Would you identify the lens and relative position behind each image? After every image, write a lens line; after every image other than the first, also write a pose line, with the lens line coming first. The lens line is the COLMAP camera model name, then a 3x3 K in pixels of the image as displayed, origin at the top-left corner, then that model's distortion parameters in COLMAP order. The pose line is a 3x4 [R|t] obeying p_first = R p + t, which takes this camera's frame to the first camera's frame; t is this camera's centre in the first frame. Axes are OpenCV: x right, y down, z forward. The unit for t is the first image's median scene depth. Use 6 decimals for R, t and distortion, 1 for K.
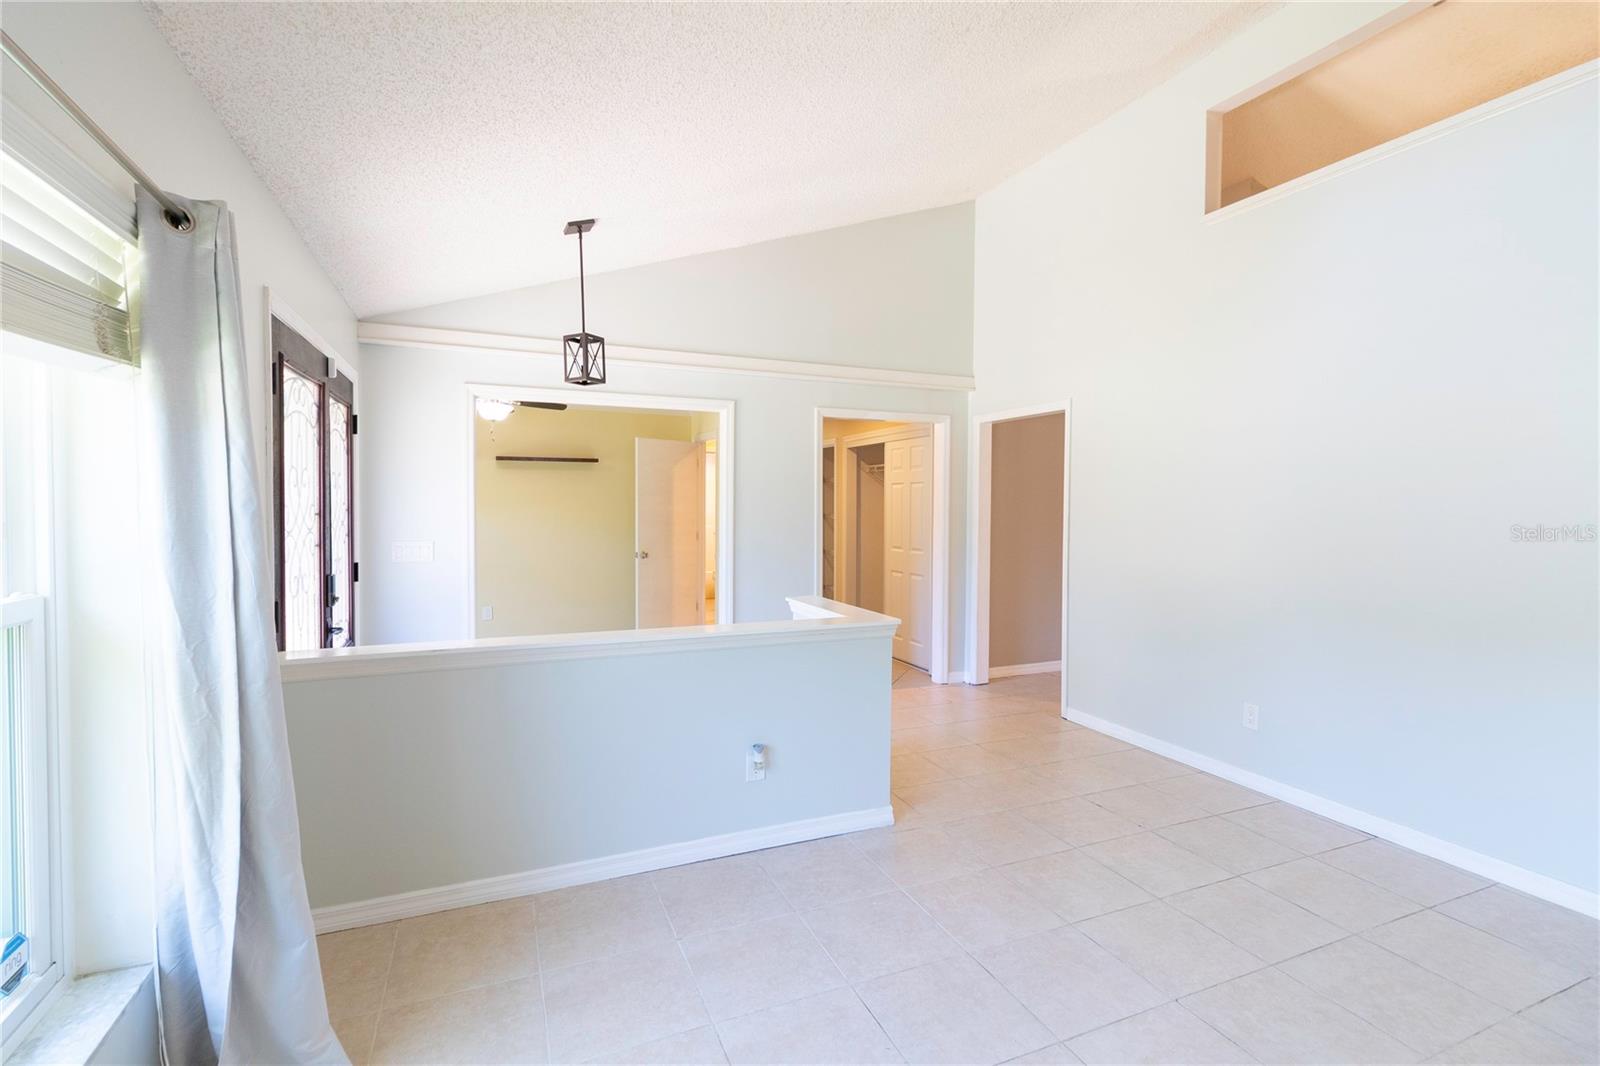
lens RADIAL K [[732.5, 0, 807.6], [0, 732.5, 527.2], [0, 0, 1]] dist [0.004001, -0.000662]
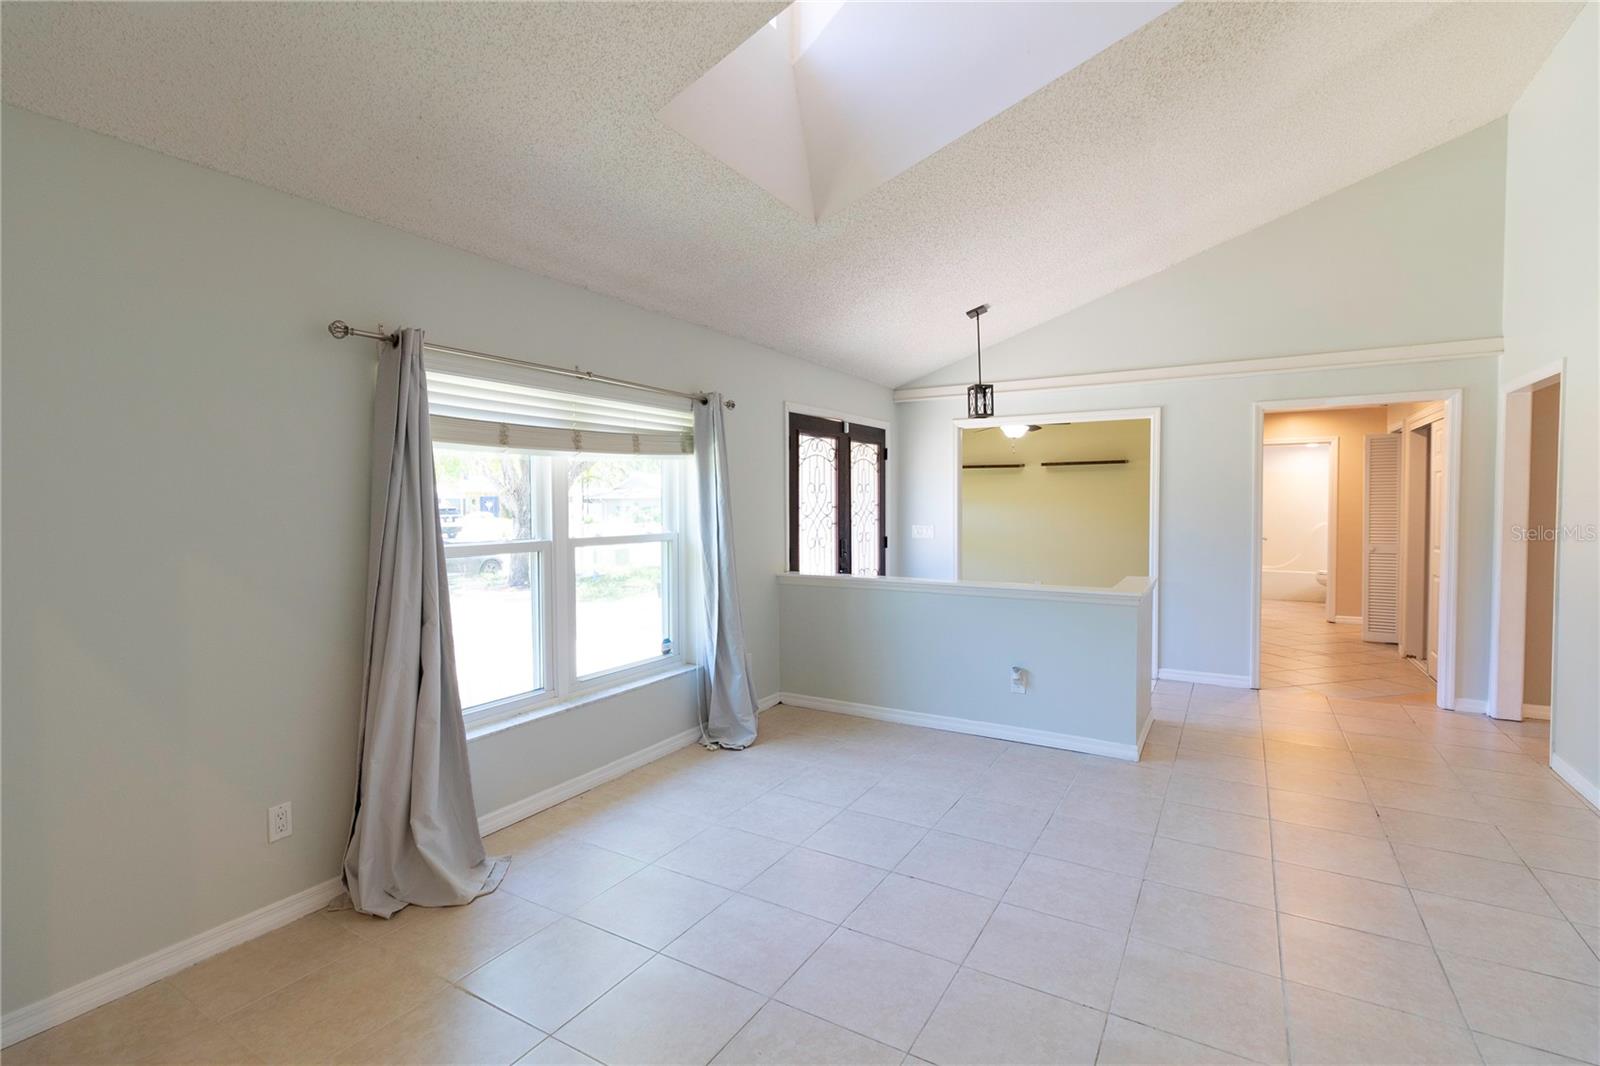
lens RADIAL K [[732.5, 0, 812.3], [0, 732.5, 532.6], [0, 0, 1]] dist [0.004001, -0.000662]
pose [[0.592305, 0.024982, -0.805326, 0.676388], [-0.015946, 0.999687, 0.019283, 0.009961], [0.805556, 0.001420, 0.592518, -0.136564]]
